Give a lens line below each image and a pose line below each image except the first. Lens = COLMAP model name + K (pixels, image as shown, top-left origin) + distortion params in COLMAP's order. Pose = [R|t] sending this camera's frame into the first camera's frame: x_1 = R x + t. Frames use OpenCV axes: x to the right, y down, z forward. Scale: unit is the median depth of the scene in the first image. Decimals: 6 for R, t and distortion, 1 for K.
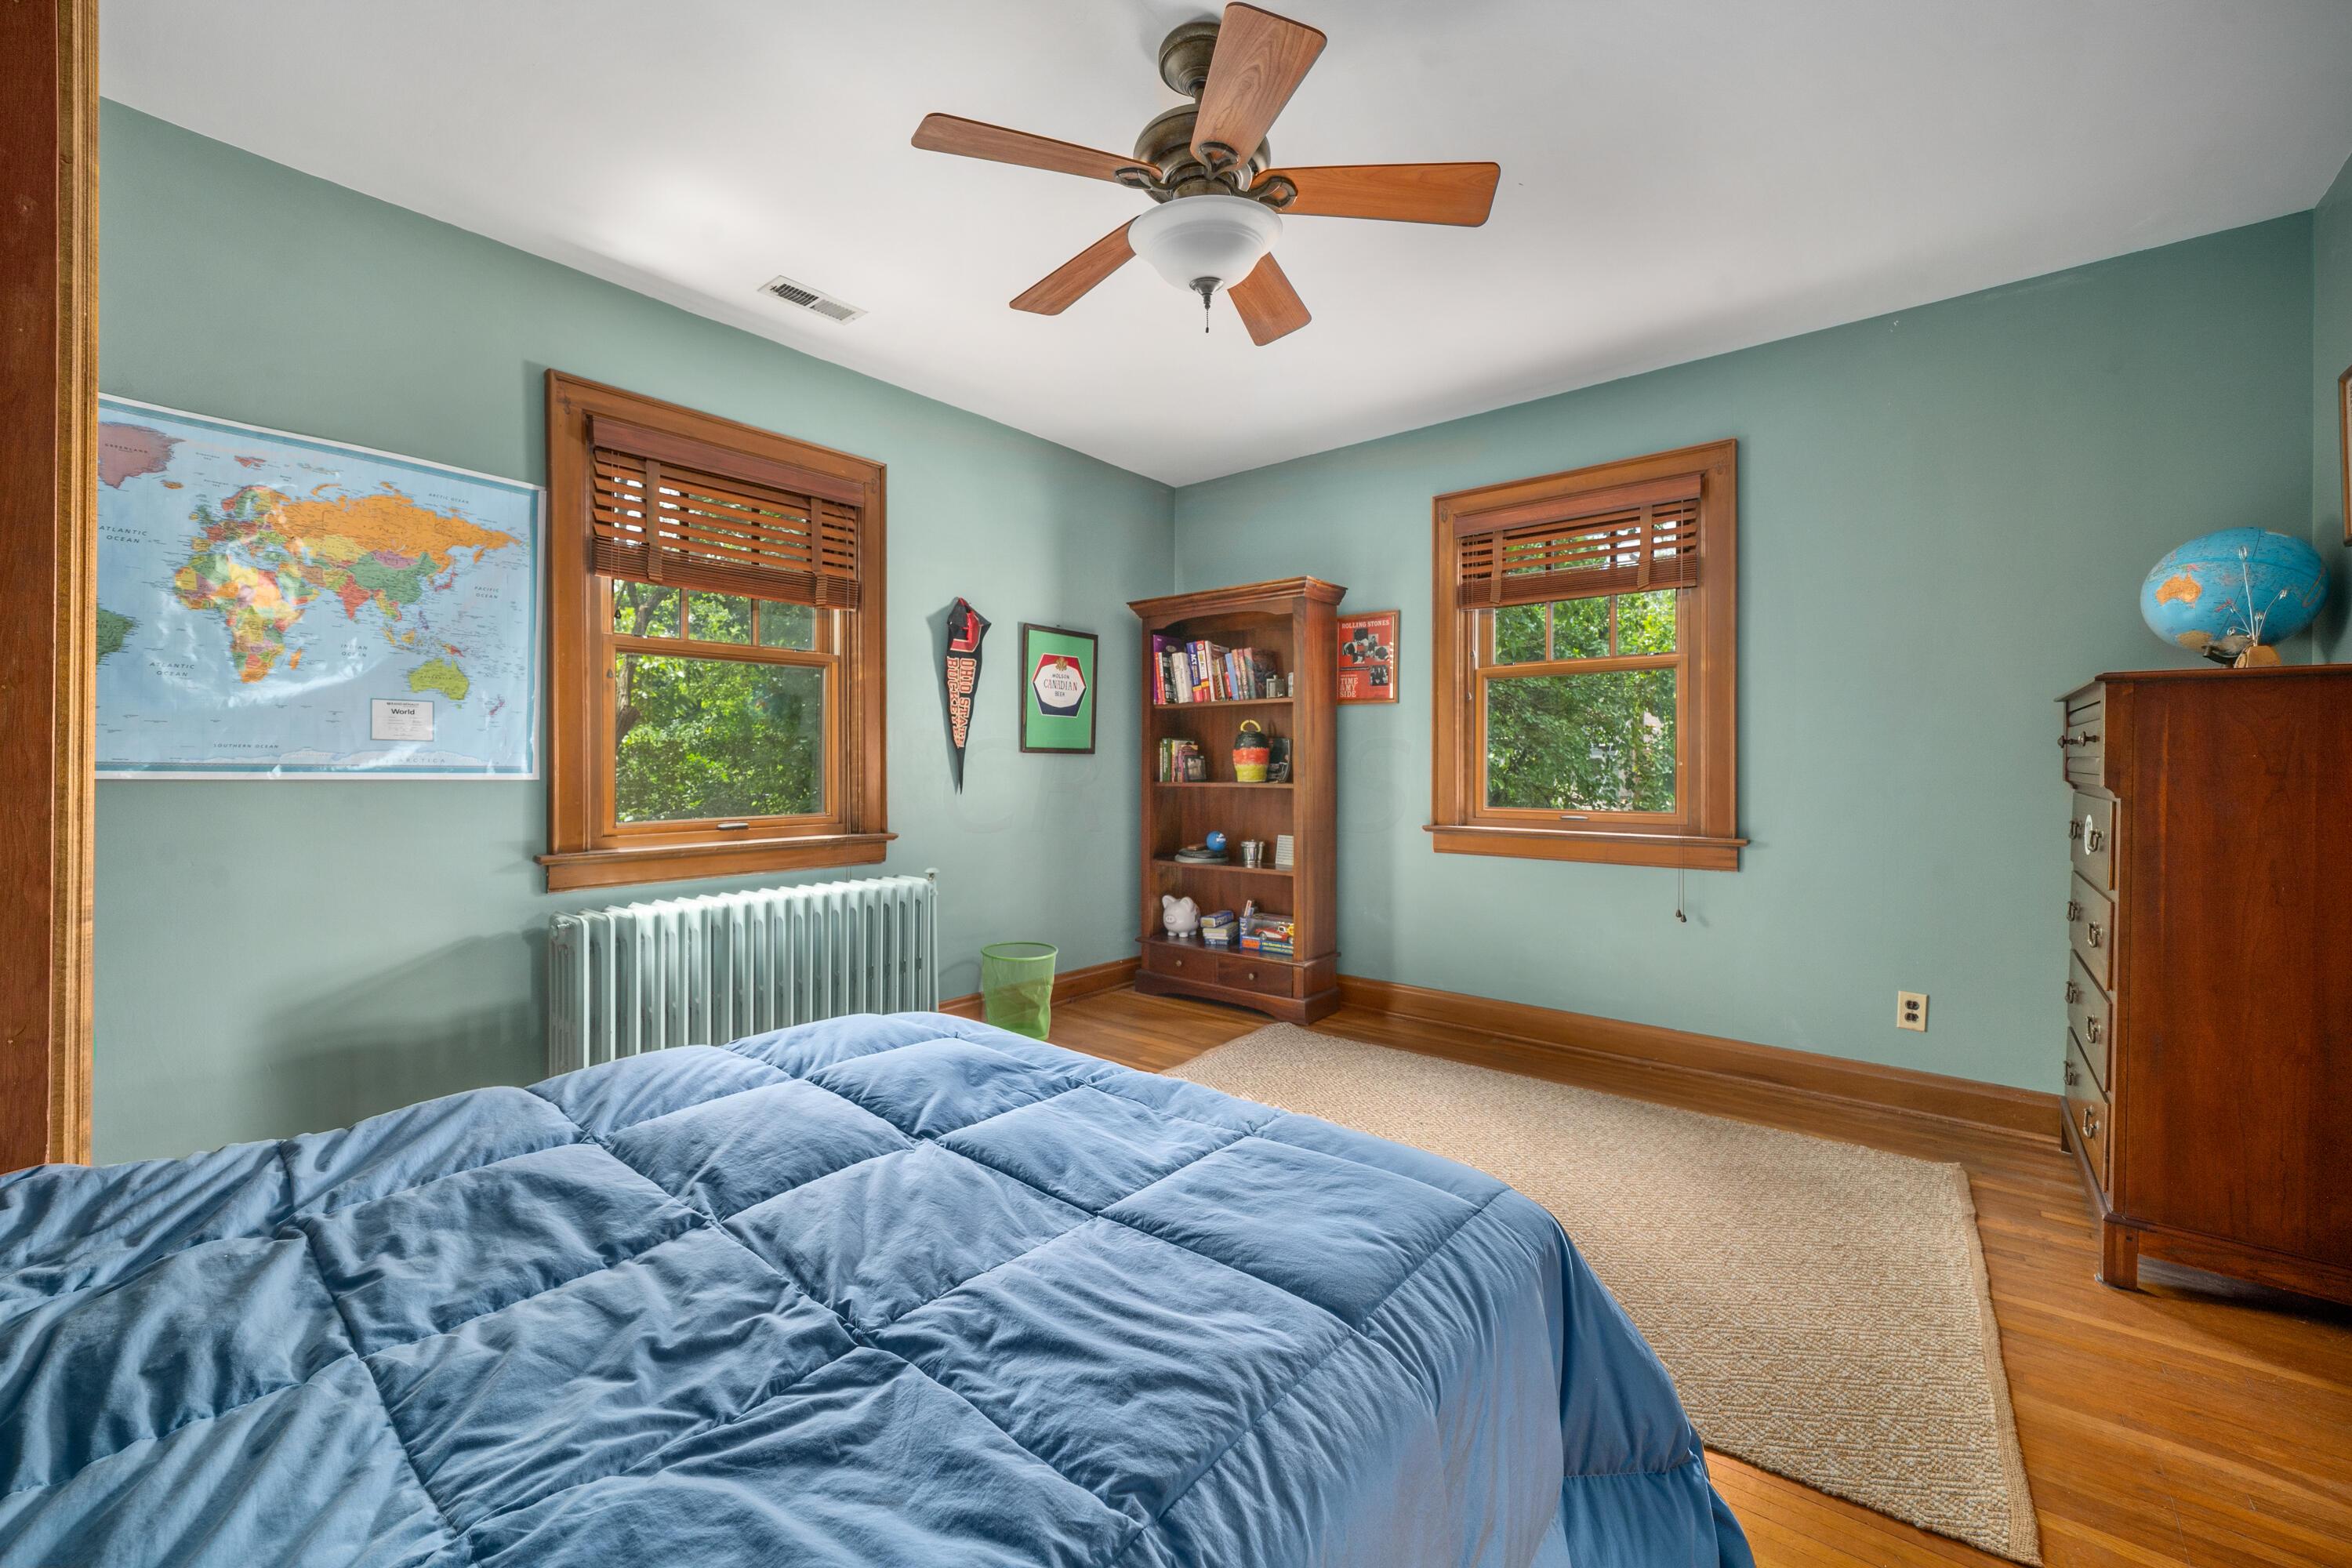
lens RADIAL K [[932.8, 0, 1158.1], [0, 932.8, 765.7], [0, 0, 1]] dist [-0.000760, -0.000016]
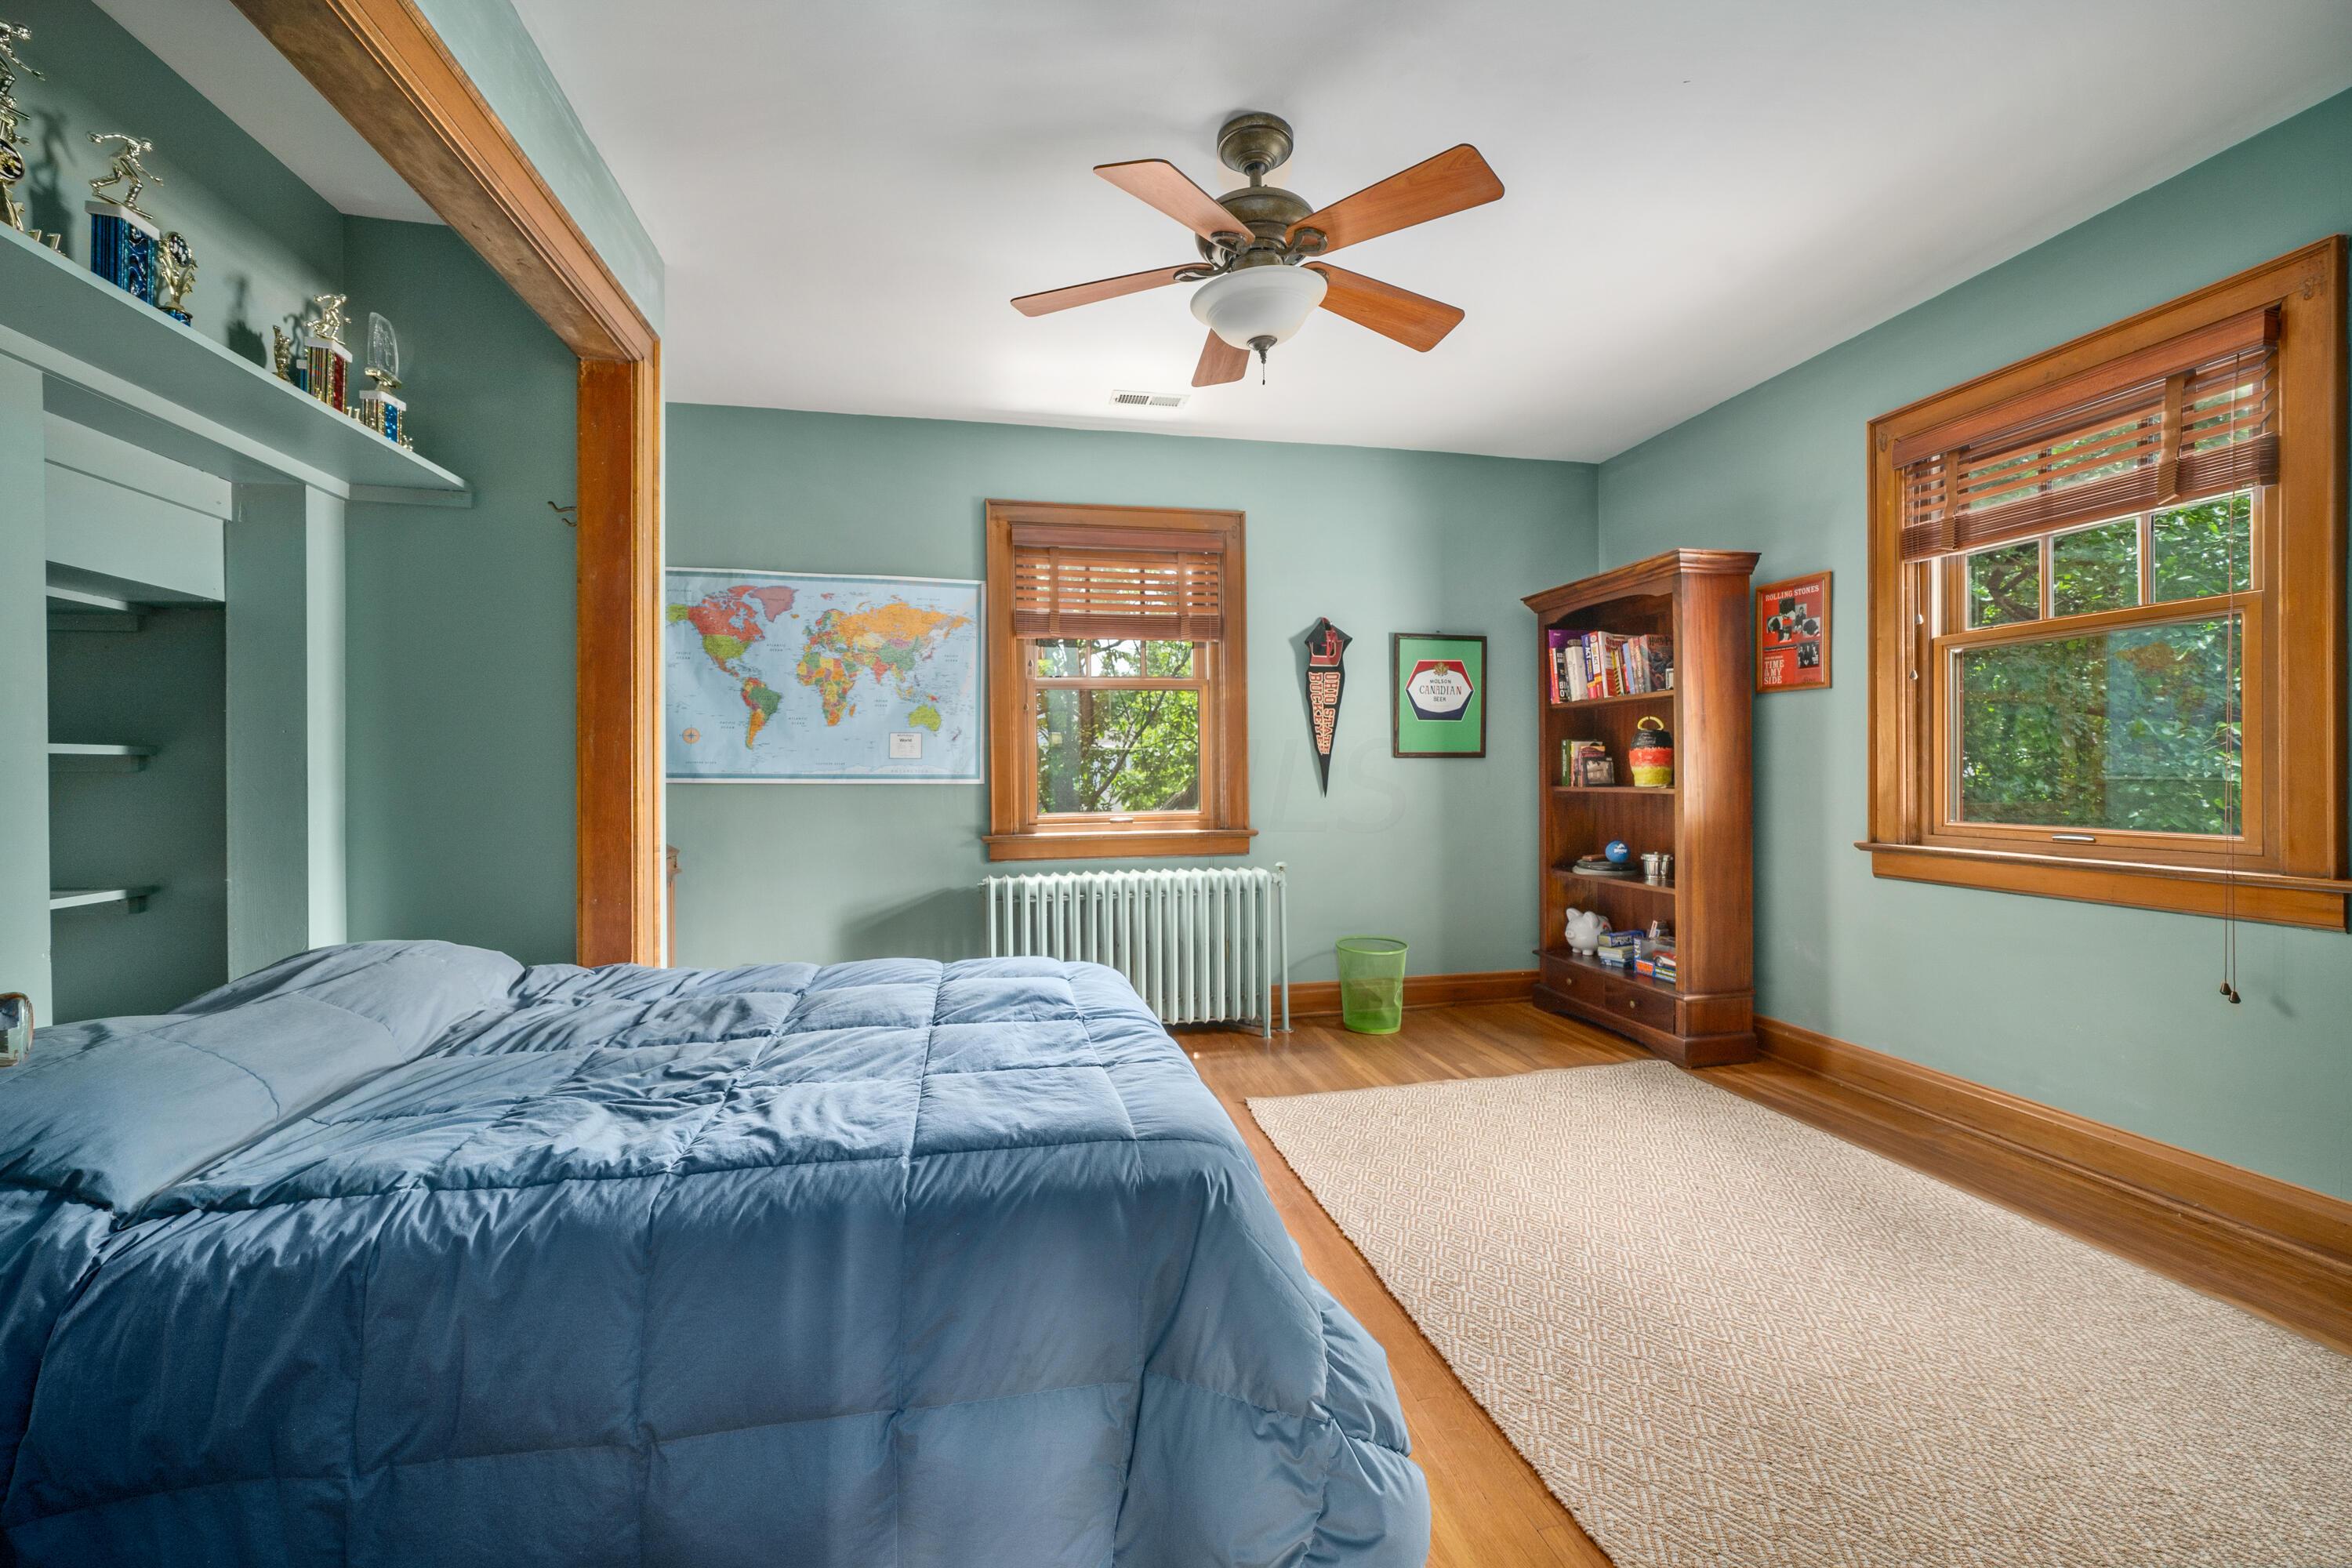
lens RADIAL K [[946.5, 0, 1173.0], [0, 946.5, 777.5], [0, 0, 1]] dist [-0.002500, -0.000120]
pose [[0.785486, -0.002972, -0.618872, 0.324235], [0.008582, 0.999945, 0.006090, -0.000814], [0.618820, -0.010095, 0.785468, 0.018415]]
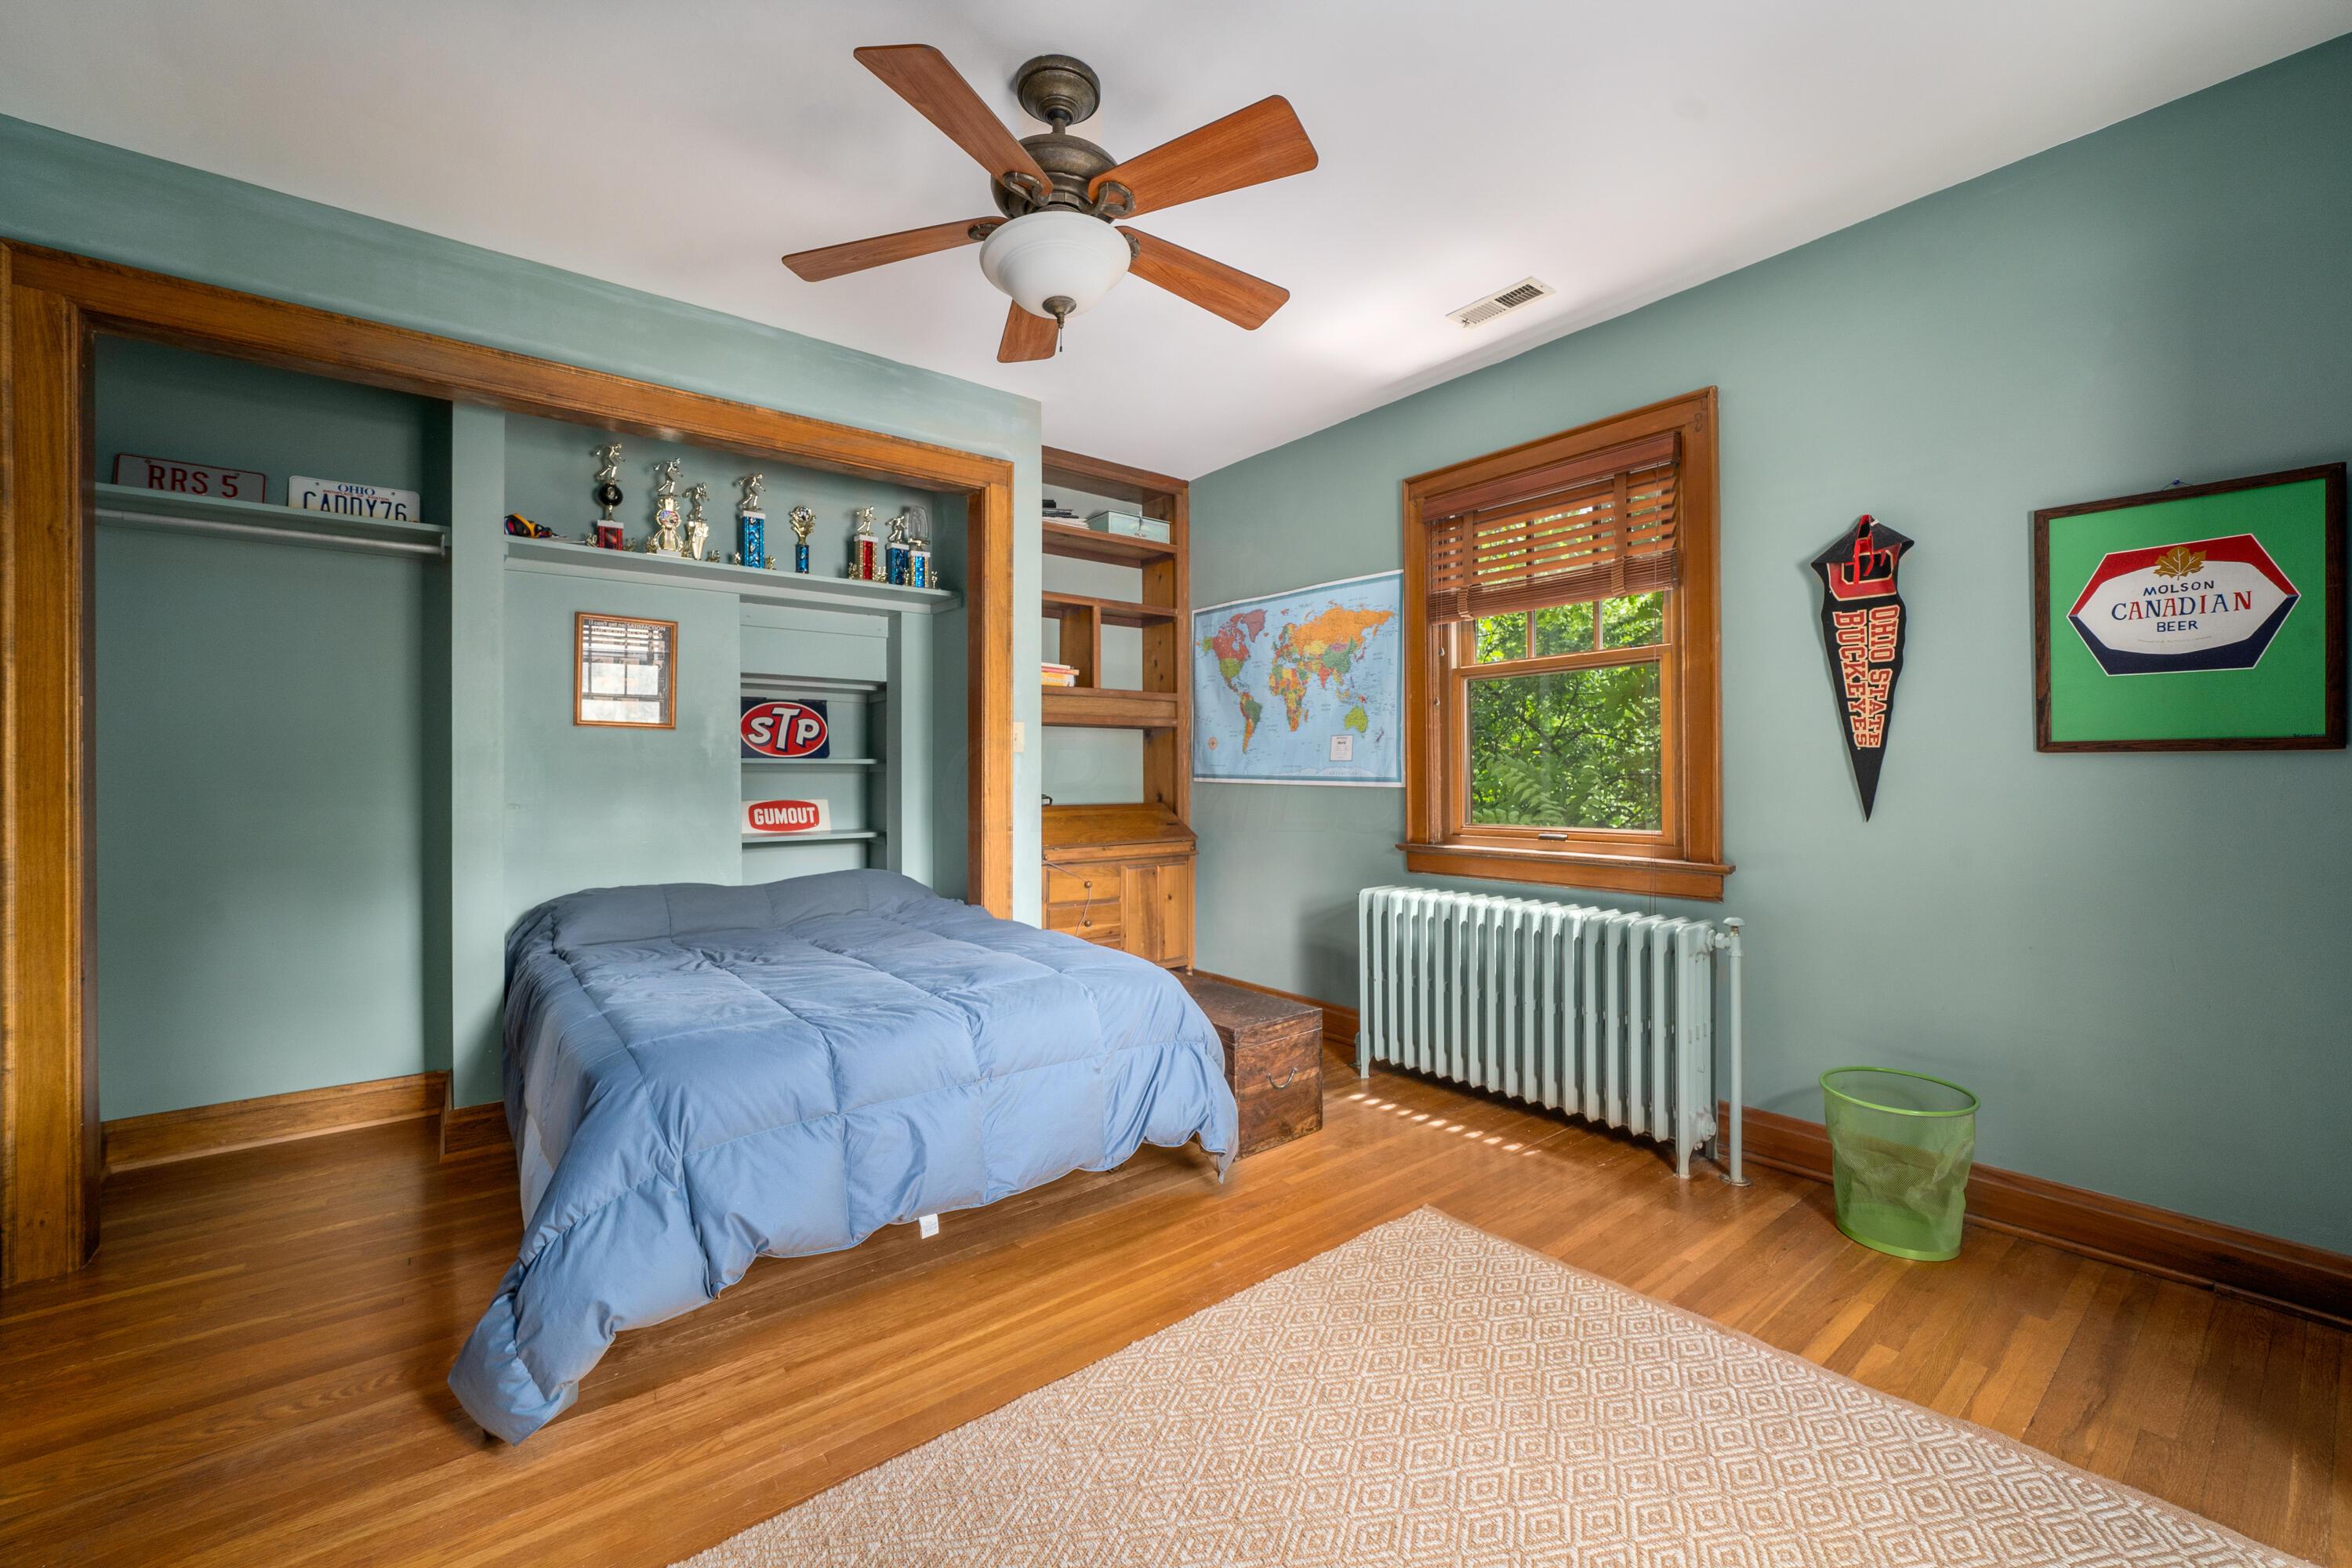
lens RADIAL K [[942.8, 0, 1176.0], [0, 942.8, 784.0], [0, 0, 1]] dist [-0.000458, 0.000030]
pose [[-0.194955, 0.011966, -0.980739, 0.500459], [0.004608, 0.999926, 0.011284, -0.004684], [0.980801, -0.002319, -0.194996, 0.639841]]
